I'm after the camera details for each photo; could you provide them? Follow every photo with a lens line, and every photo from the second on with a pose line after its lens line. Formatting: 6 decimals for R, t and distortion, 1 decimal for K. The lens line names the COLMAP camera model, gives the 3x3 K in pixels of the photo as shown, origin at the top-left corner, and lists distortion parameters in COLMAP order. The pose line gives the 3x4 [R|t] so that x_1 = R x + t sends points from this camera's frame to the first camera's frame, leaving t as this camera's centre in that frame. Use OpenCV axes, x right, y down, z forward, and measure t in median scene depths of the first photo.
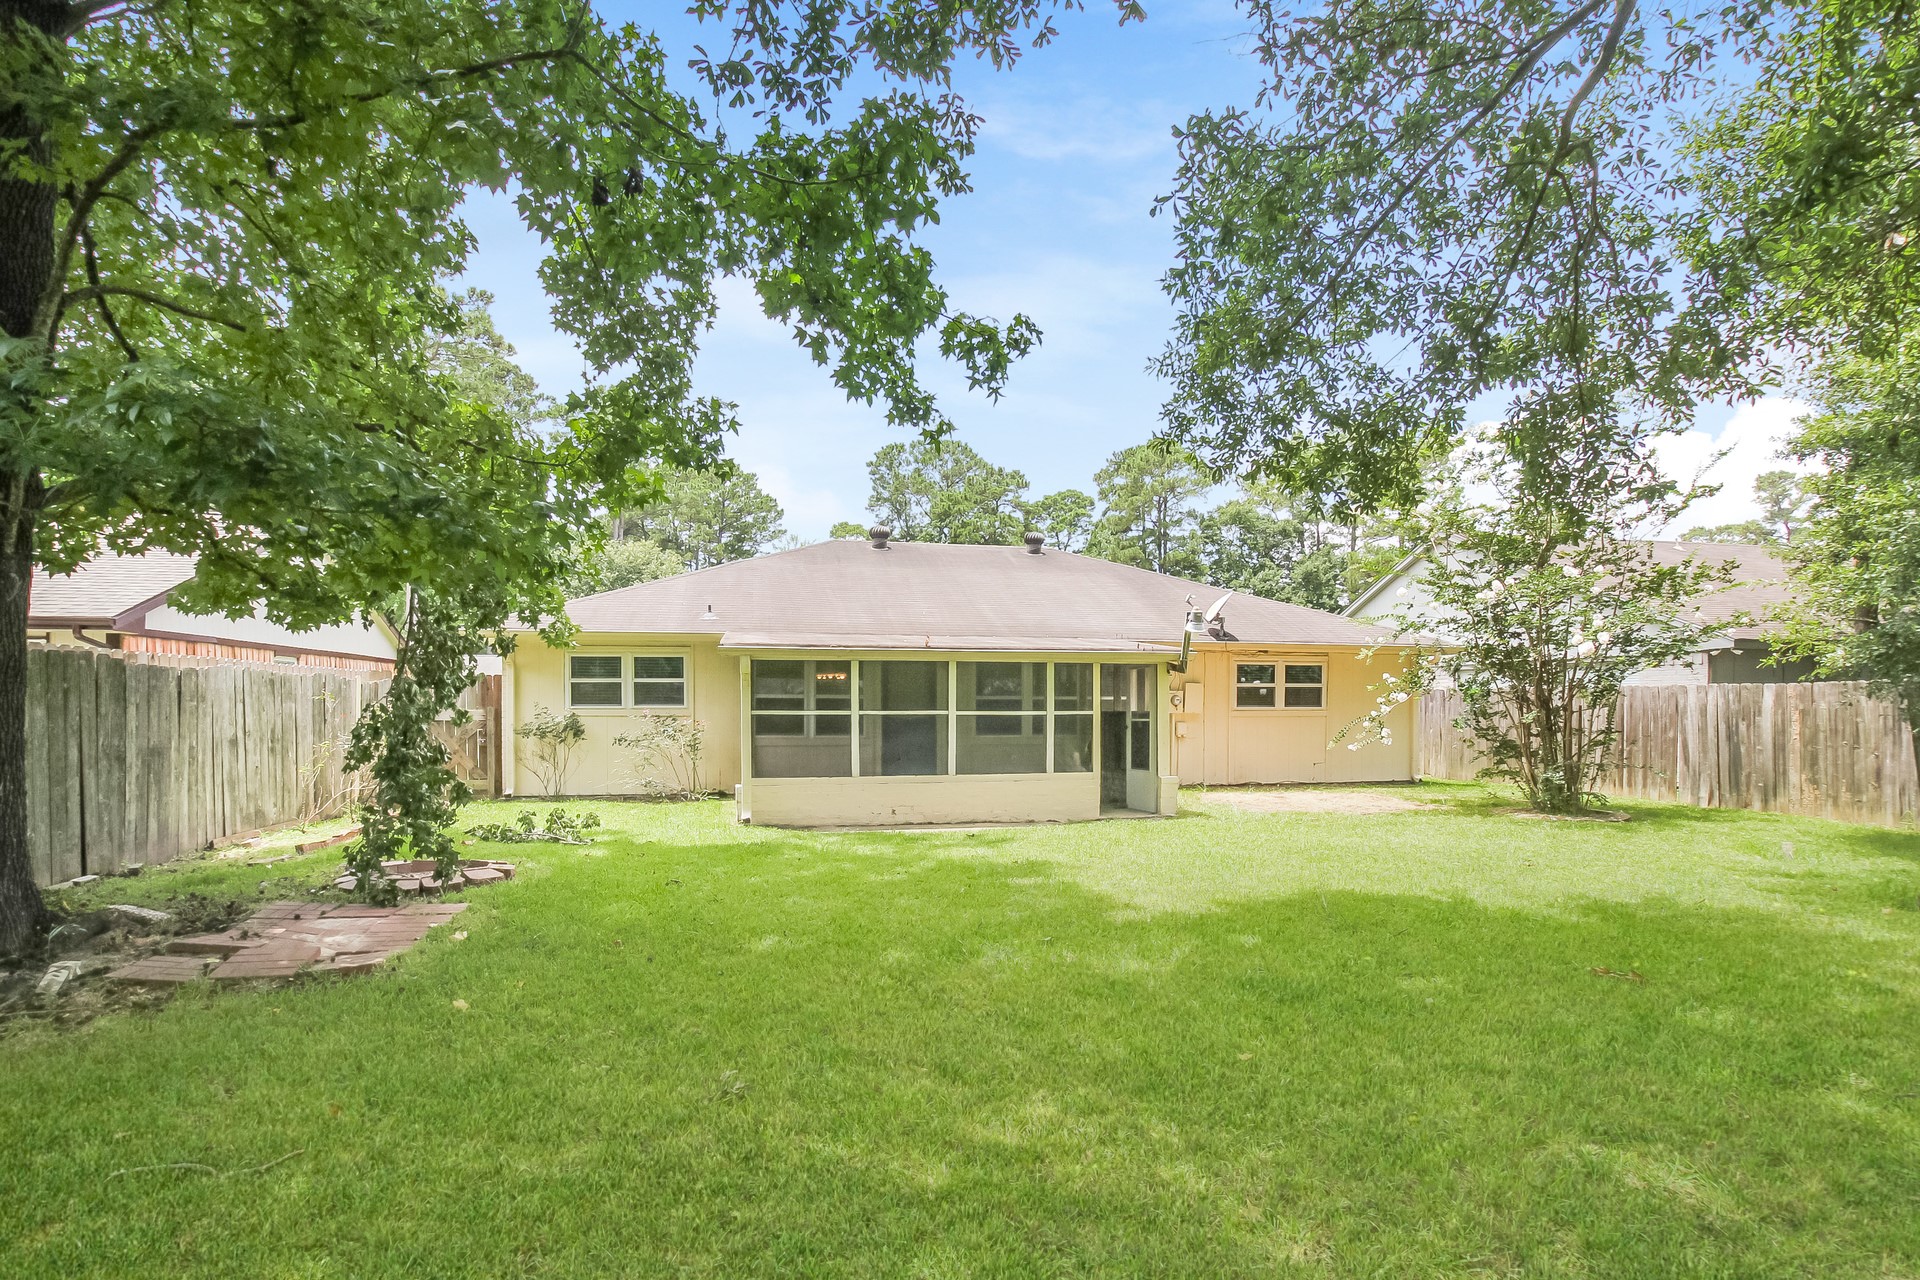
lens RADIAL K [[961.9, 0, 955.7], [0, 961.9, 660.1], [0, 0, 1]] dist [-0.041157, 0.000654]
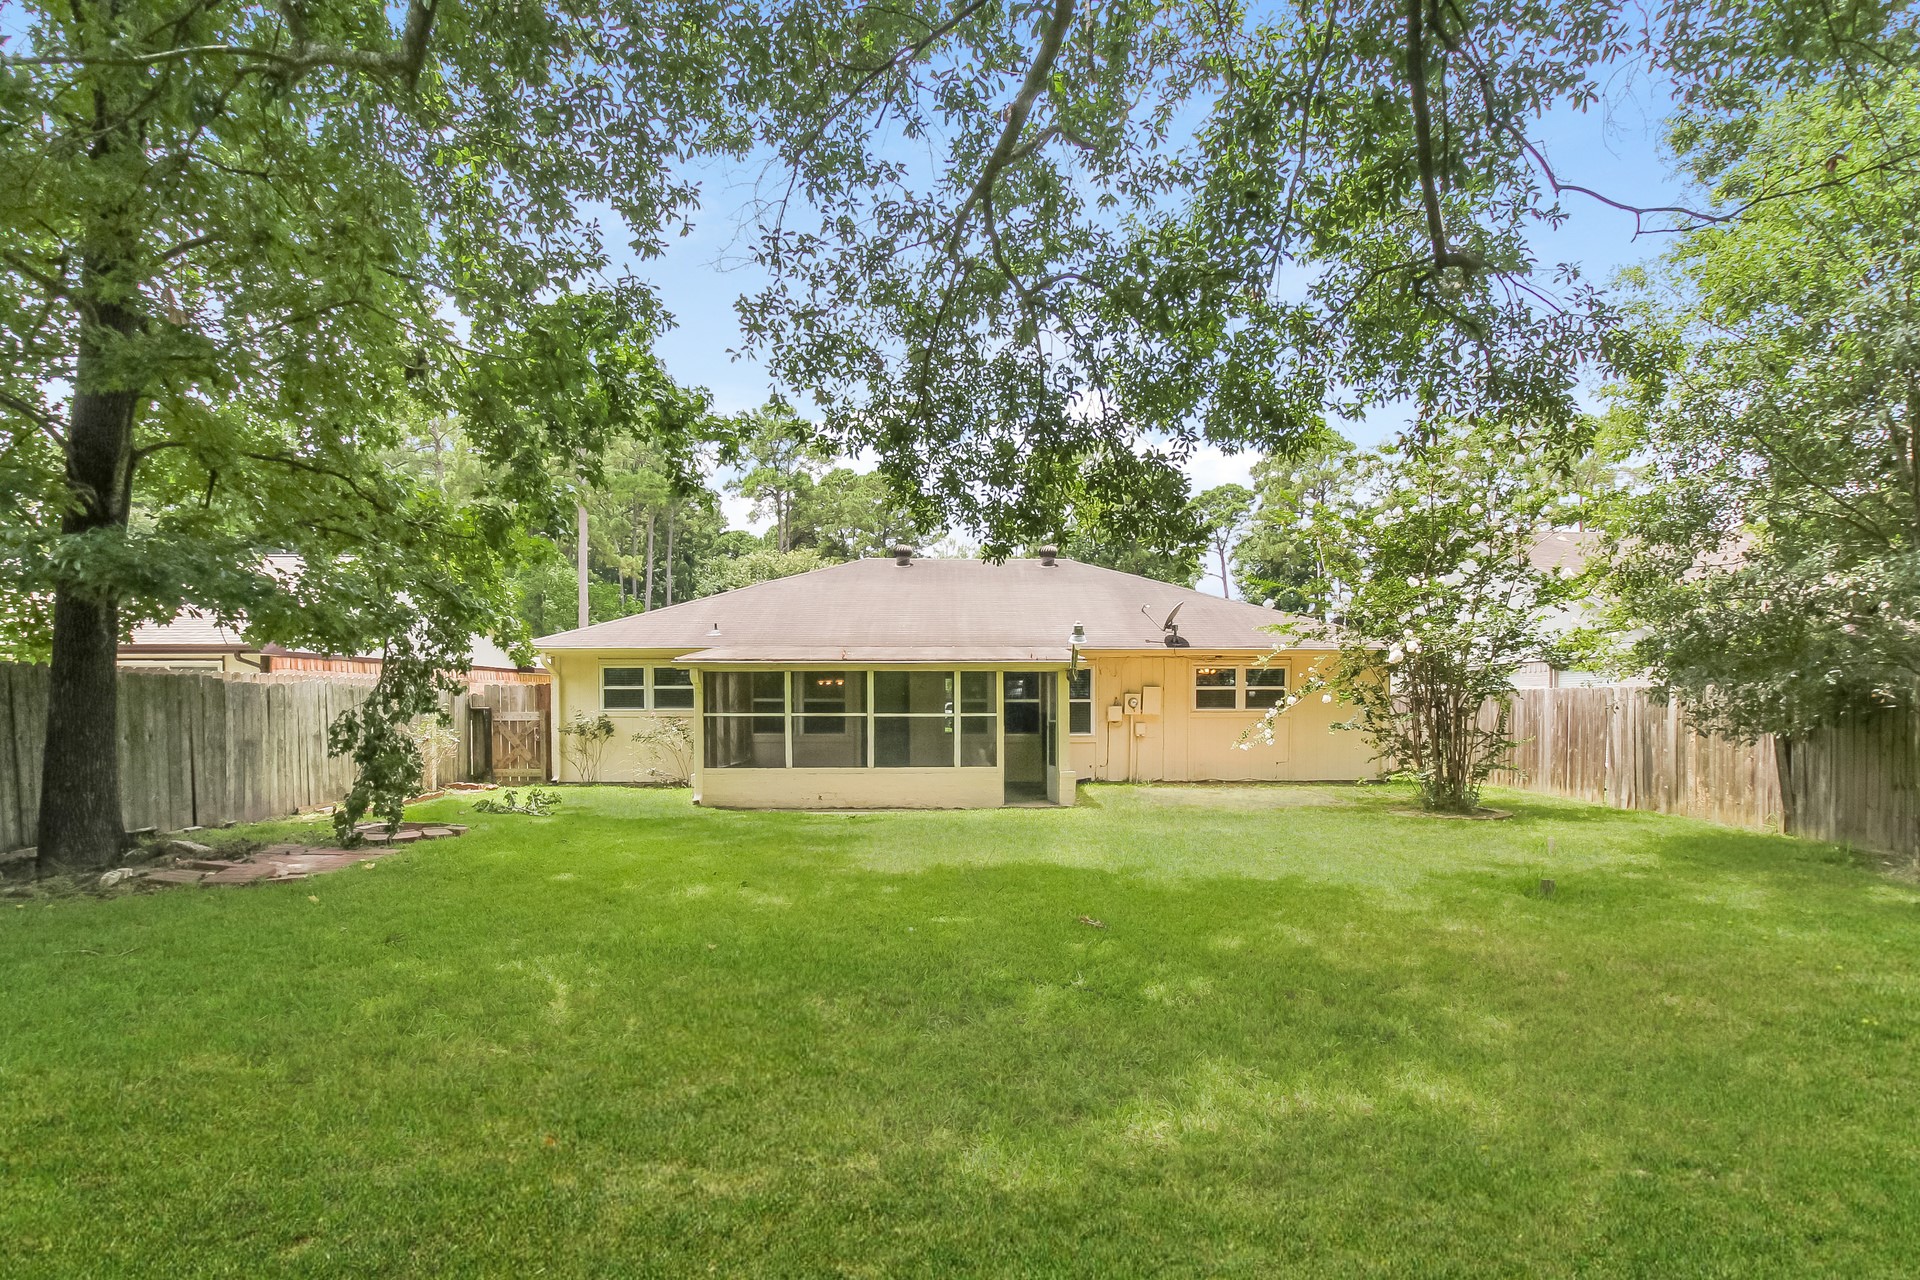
lens RADIAL K [[961.9, 0, 955.7], [0, 961.9, 660.1], [0, 0, 1]] dist [-0.041157, 0.000654]
pose [[0.981376, -0.010896, -0.191785, 0.316091], [0.011248, 0.999936, 0.000742, -0.011561], [0.191765, -0.002885, 0.981437, -0.133165]]
